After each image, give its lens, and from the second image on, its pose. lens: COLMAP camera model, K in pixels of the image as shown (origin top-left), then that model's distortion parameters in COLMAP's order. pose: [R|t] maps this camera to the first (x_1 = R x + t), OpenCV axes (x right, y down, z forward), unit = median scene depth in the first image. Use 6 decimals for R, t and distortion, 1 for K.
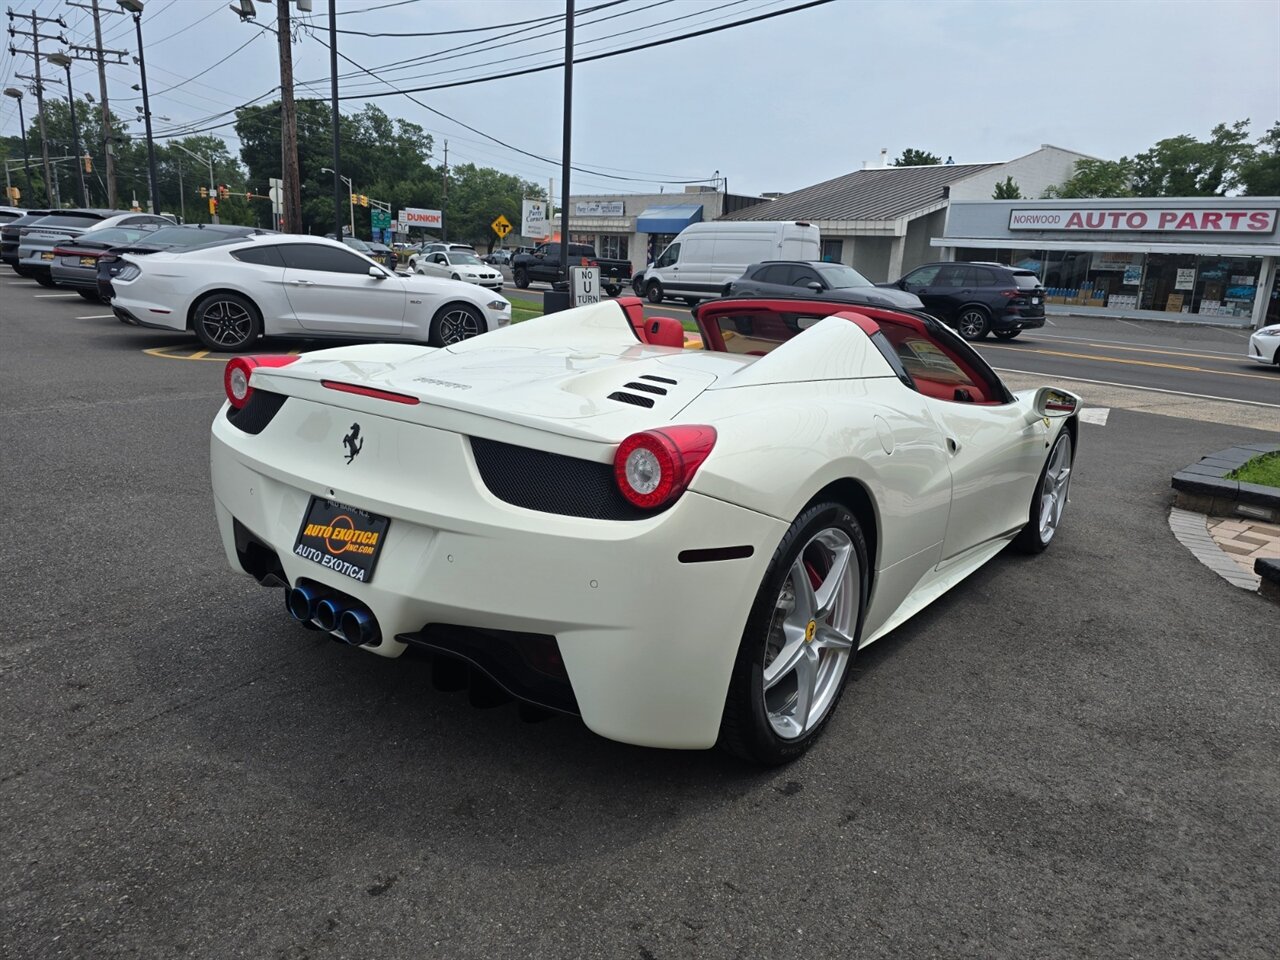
lens RADIAL K [[863.9, 0, 659.2], [0, 863.9, 487.6], [0, 0, 1]] dist [0.047647, -0.041089]
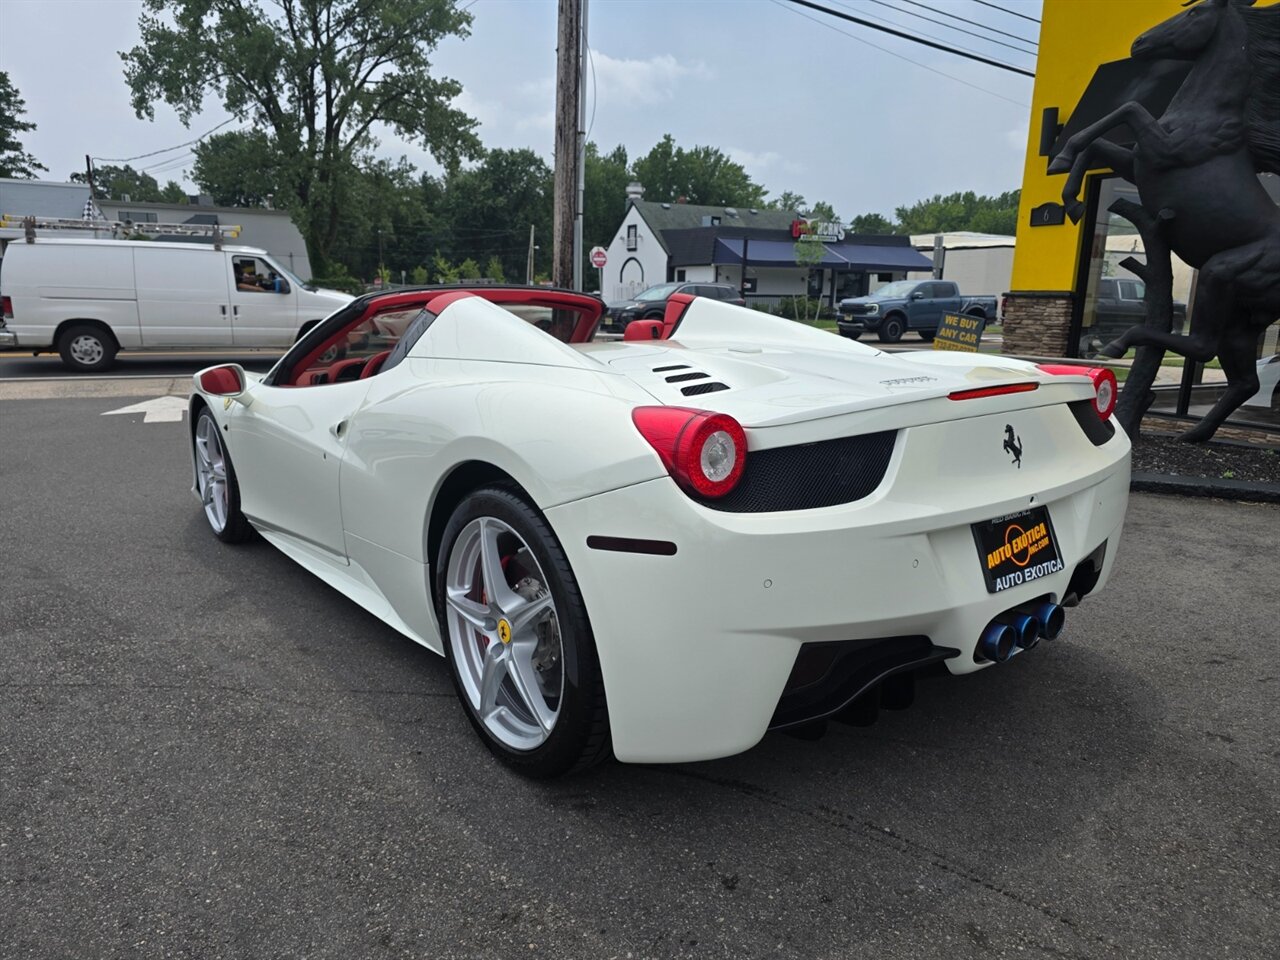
lens RADIAL K [[853.3, 0, 637.3], [0, 853.3, 496.8], [0, 0, 1]] dist [0.039516, -0.032940]
pose [[0.266225, -0.270816, 0.925086, -0.078137], [0.239932, 0.948132, 0.208514, -0.016959], [-0.933572, 0.166446, 0.317393, 0.064205]]
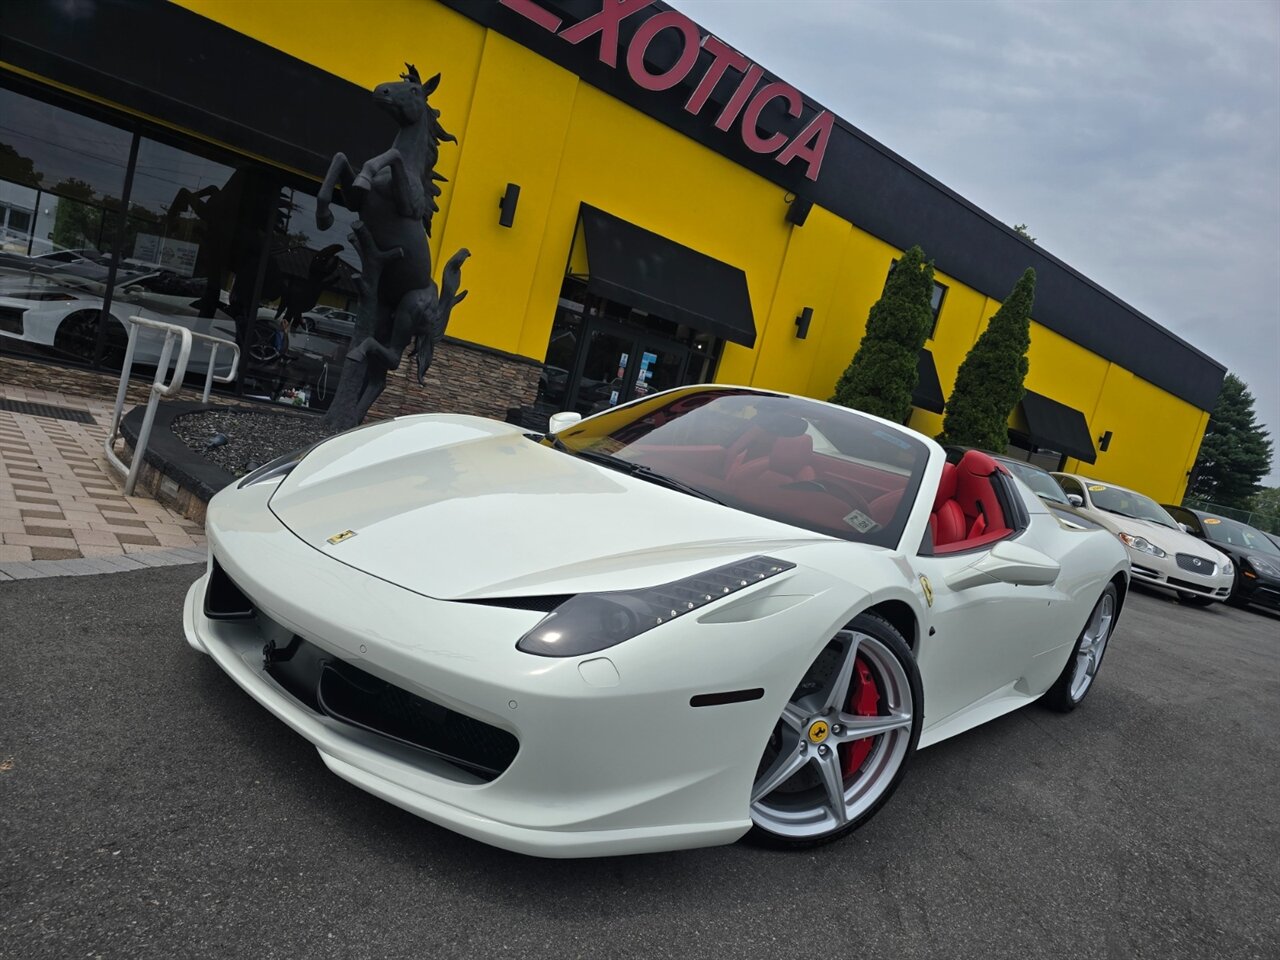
lens RADIAL K [[864.9, 0, 640.7], [0, 864.9, 500.1], [0, 0, 1]] dist [0.060126, -0.055578]
pose [[-0.952131, -0.302281, 0.045532, 0.029101], [-0.268007, 0.897087, 0.351294, -0.043058], [-0.147036, 0.322274, -0.935158, 0.207979]]
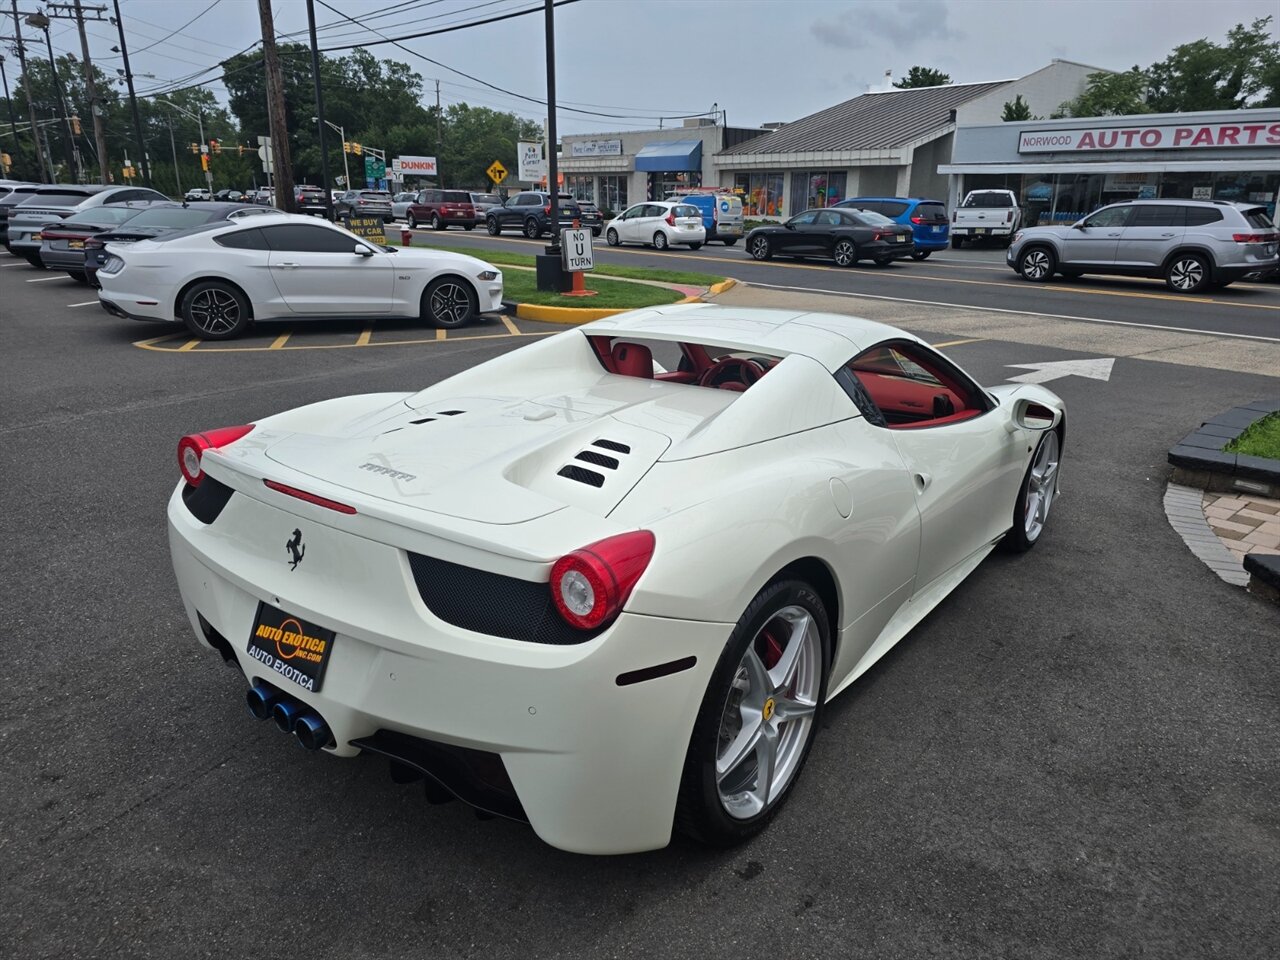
lens RADIAL K [[866.6, 0, 658.5], [0, 866.6, 483.0], [0, 0, 1]] dist [0.042632, -0.035967]
pose [[0.999033, -0.040294, -0.017606, 0.004781], [0.041337, 0.997118, 0.063616, -0.010120], [0.014991, -0.064282, 0.997819, 0.001090]]
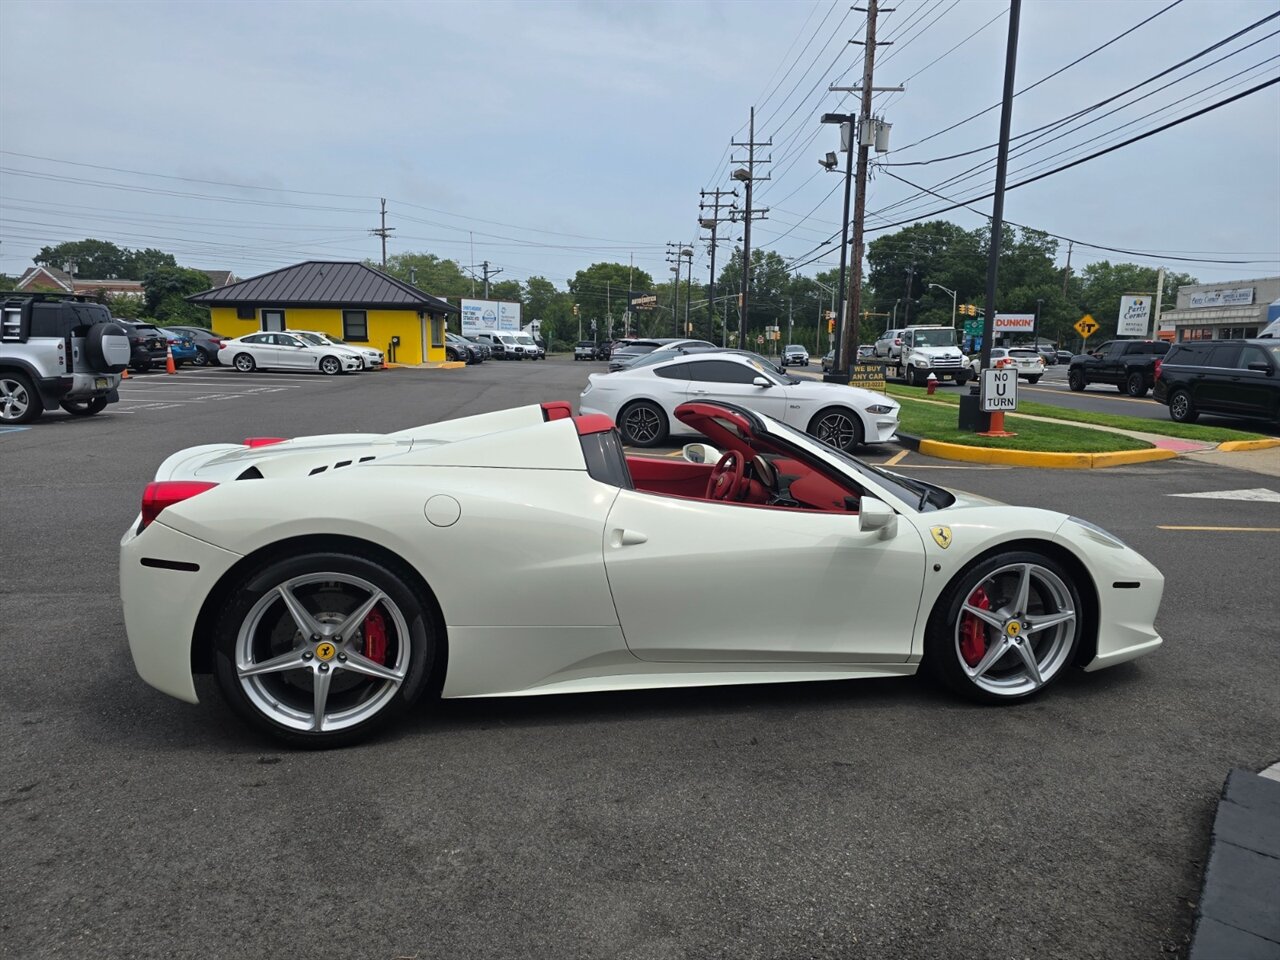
lens RADIAL K [[853.0, 0, 638.9], [0, 853.0, 494.1], [0, 0, 1]] dist [0.061854, -0.055889]
pose [[0.765352, 0.063428, -0.640478, 0.084470], [-0.132982, 0.989243, -0.060943, -0.003371], [0.629723, 0.131815, 0.765554, 0.016911]]
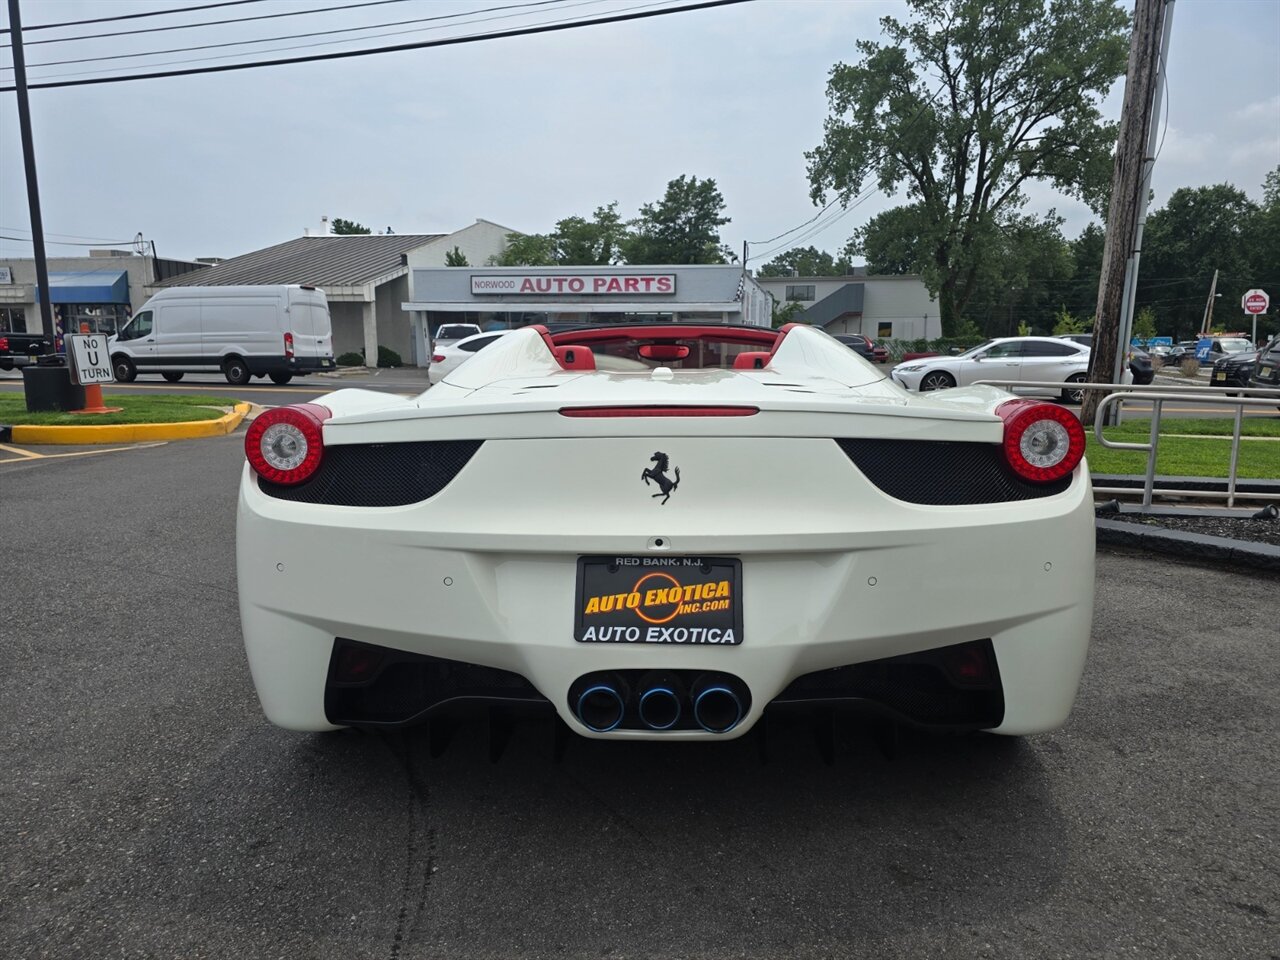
lens RADIAL K [[856.3, 0, 658.2], [0, 856.3, 491.0], [0, 0, 1]] dist [0.050402, -0.046614]
pose [[0.816794, -0.145300, 0.558333, -0.046075], [0.183047, 0.983031, -0.011959, -0.001757], [-0.547121, 0.111969, 0.829531, 0.021565]]
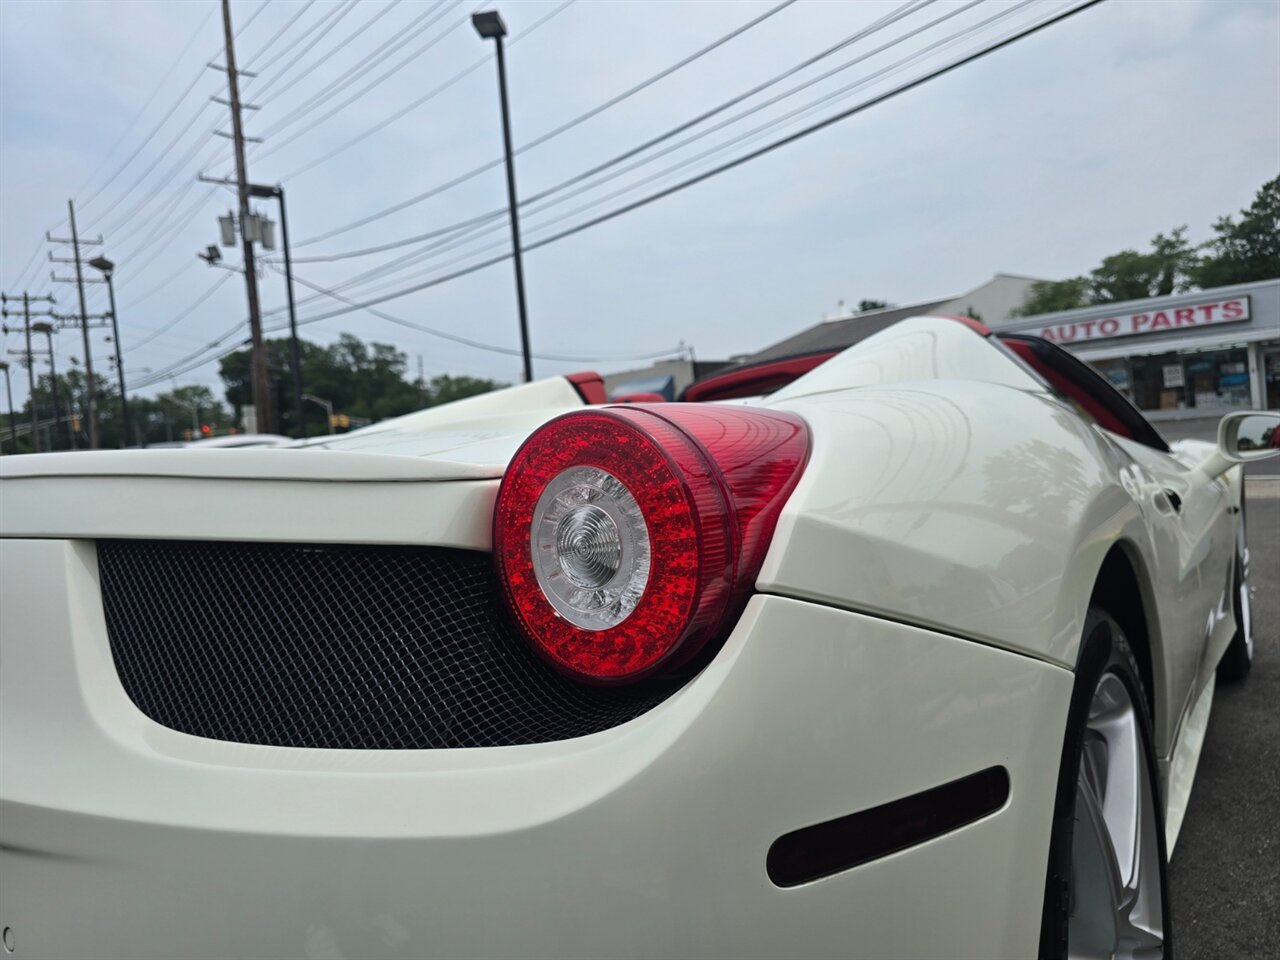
lens RADIAL K [[881.6, 0, 637.1], [0, 881.6, 477.1], [0, 0, 1]] dist [0.035807, -0.049080]
pose [[0.990474, -0.137524, -0.006916, 0.000100], [0.132955, 0.968216, -0.211849, 0.001073], [0.035831, 0.208912, 0.977278, 0.035623]]
